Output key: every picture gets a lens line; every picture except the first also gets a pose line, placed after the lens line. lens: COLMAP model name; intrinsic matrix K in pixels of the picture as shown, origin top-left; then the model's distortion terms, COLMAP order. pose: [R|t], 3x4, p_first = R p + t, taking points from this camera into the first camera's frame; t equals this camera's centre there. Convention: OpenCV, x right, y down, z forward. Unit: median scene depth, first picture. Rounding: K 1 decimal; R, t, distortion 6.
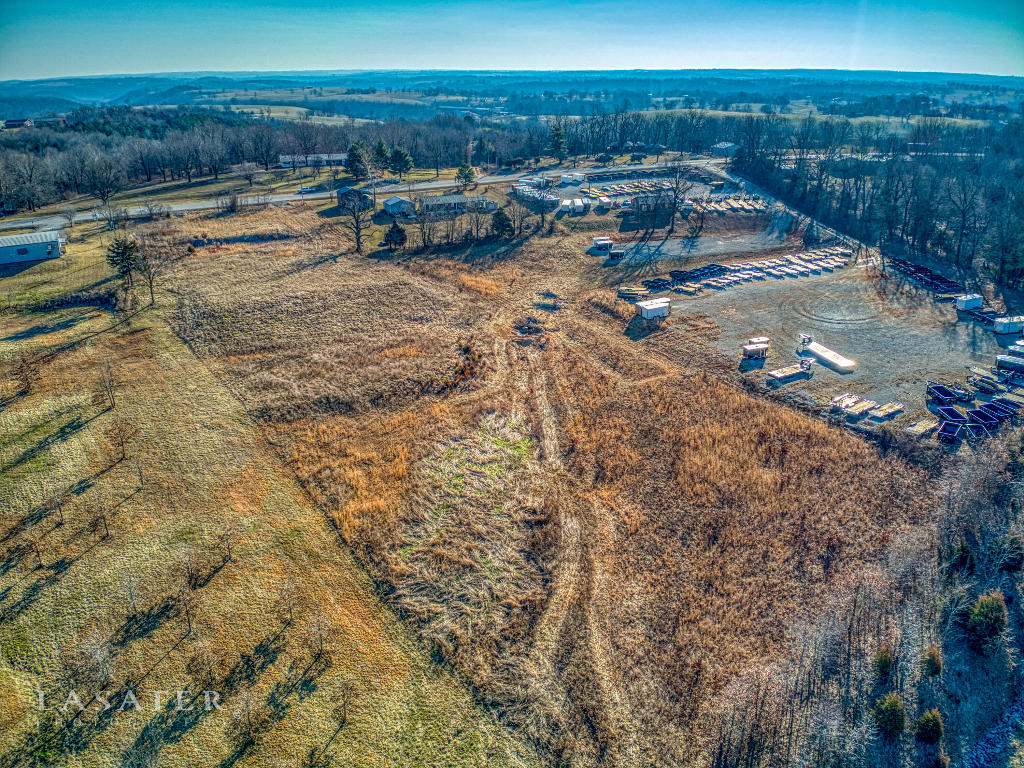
lens RADIAL K [[728.2, 0, 512.0], [0, 728.2, 384.0], [0, 0, 1]] dist [0.060206, -0.130309]
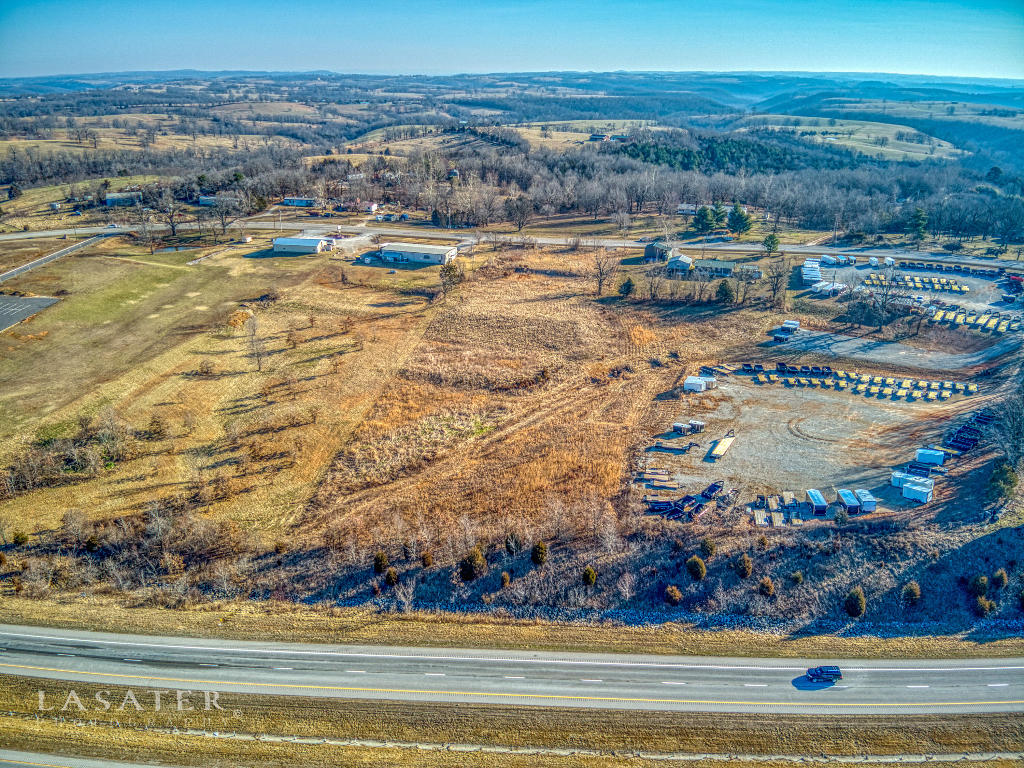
lens RADIAL K [[728.2, 0, 512.0], [0, 728.2, 384.0], [0, 0, 1]] dist [0.060206, -0.130309]
pose [[0.696457, 0.273051, -0.663620, 0.518185], [-0.273613, 0.955961, 0.106185, -0.099080], [0.663388, 0.107622, 0.740495, -0.084306]]
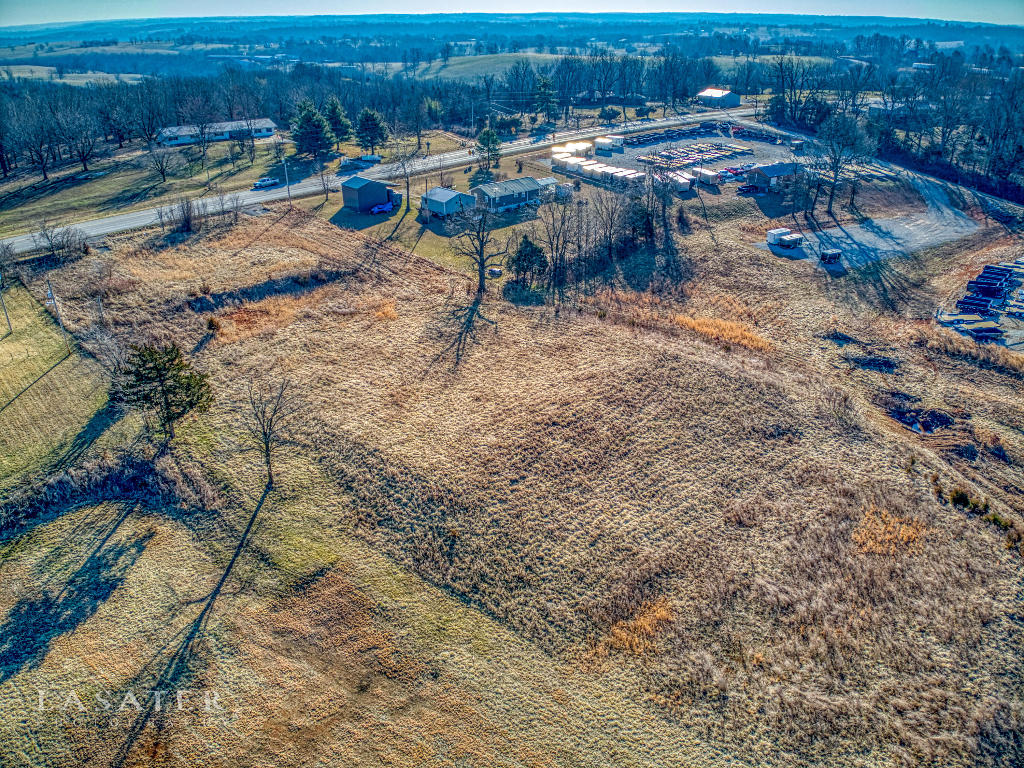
lens RADIAL K [[728.2, 0, 512.0], [0, 728.2, 384.0], [0, 0, 1]] dist [0.060206, -0.130309]
pose [[0.953760, -0.135913, 0.268084, -0.288872], [0.118970, 0.989786, 0.078543, -0.119383], [-0.276021, -0.043018, 0.960189, 0.324612]]
